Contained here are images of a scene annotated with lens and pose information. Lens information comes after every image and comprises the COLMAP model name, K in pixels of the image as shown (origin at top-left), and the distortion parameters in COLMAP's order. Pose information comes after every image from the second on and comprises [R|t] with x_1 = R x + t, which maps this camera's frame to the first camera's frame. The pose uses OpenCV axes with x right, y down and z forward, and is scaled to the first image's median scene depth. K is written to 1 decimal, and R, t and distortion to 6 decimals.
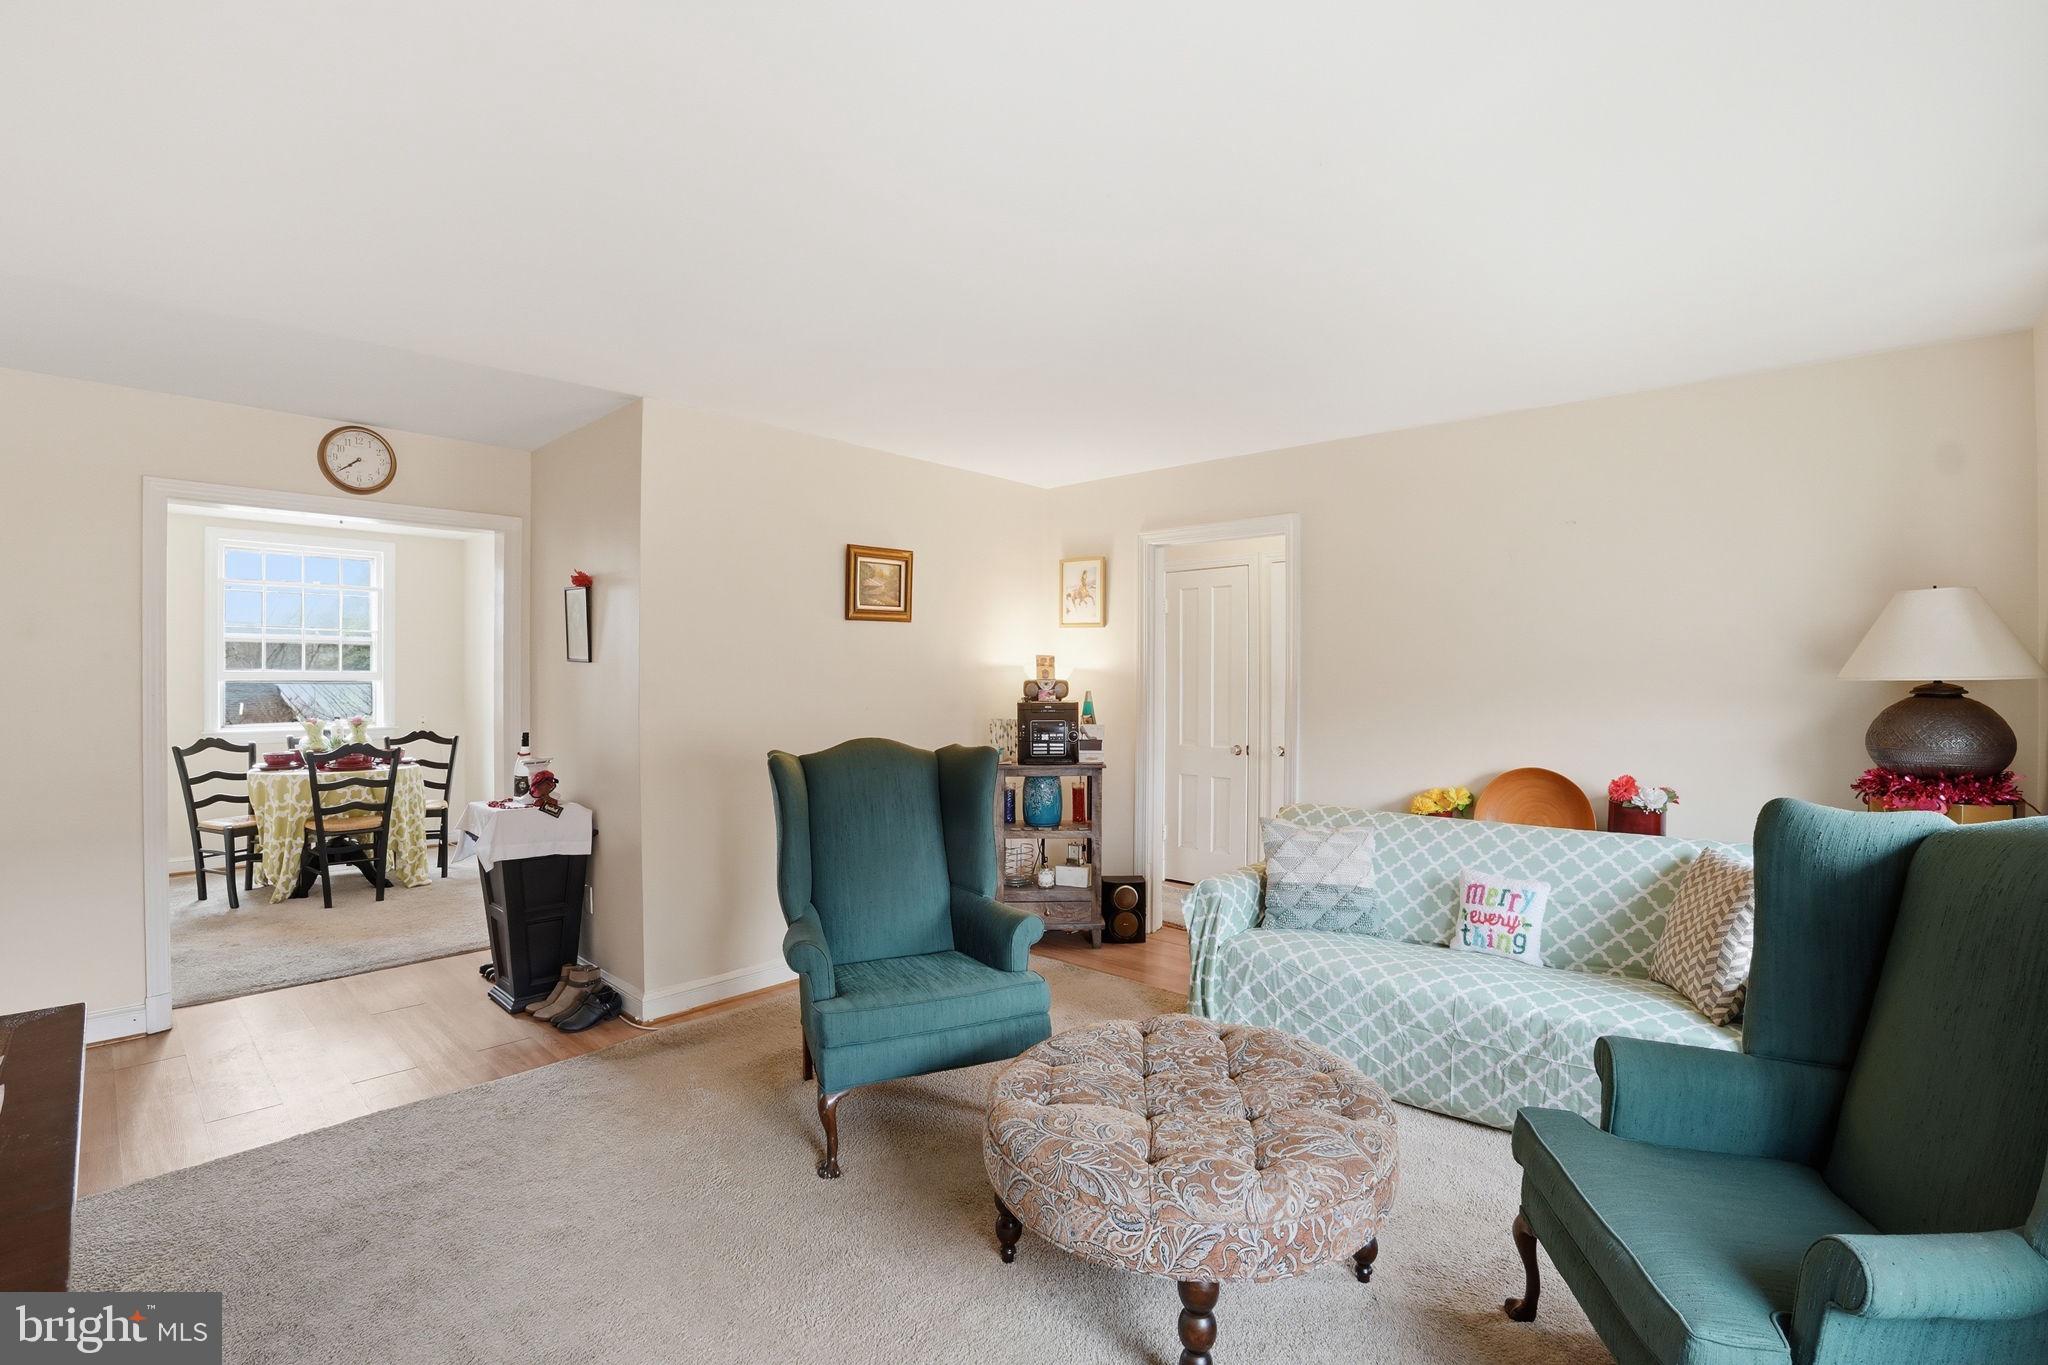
lens RADIAL K [[921.8, 0, 1021.2], [0, 921.8, 667.7], [0, 0, 1]] dist [-0.059686, 0.014550]
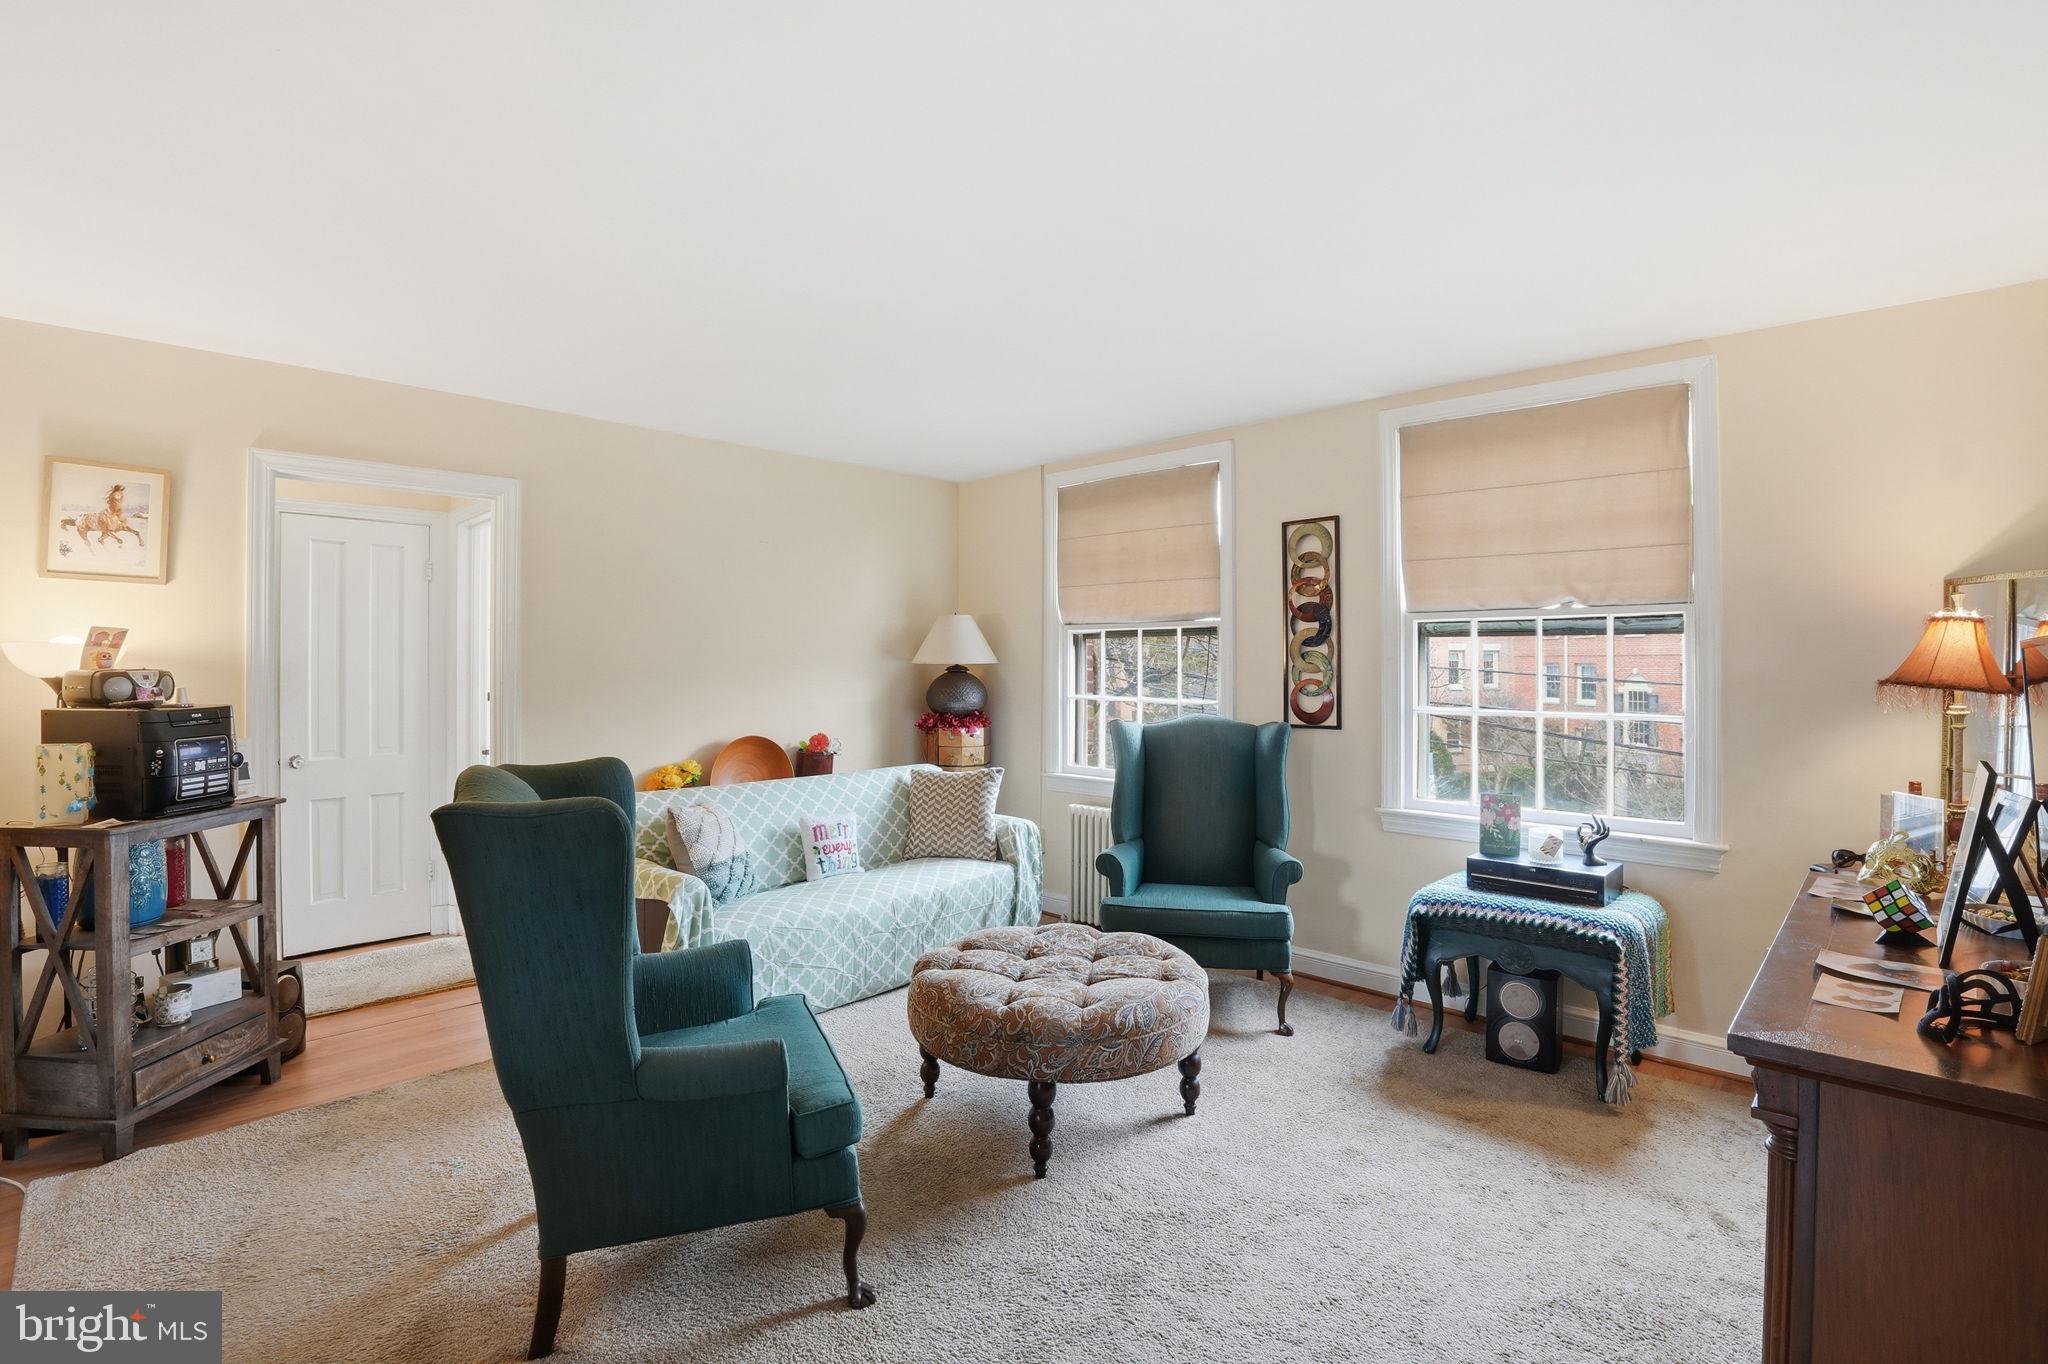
lens RADIAL K [[921.8, 0, 1021.2], [0, 921.8, 667.2], [0, 0, 1]] dist [-0.059686, 0.014550]
pose [[0.056910, -0.009512, 0.998334, -0.286761], [-0.008784, 0.999911, 0.010028, 0.000332], [-0.998341, -0.009340, 0.056822, 0.240127]]
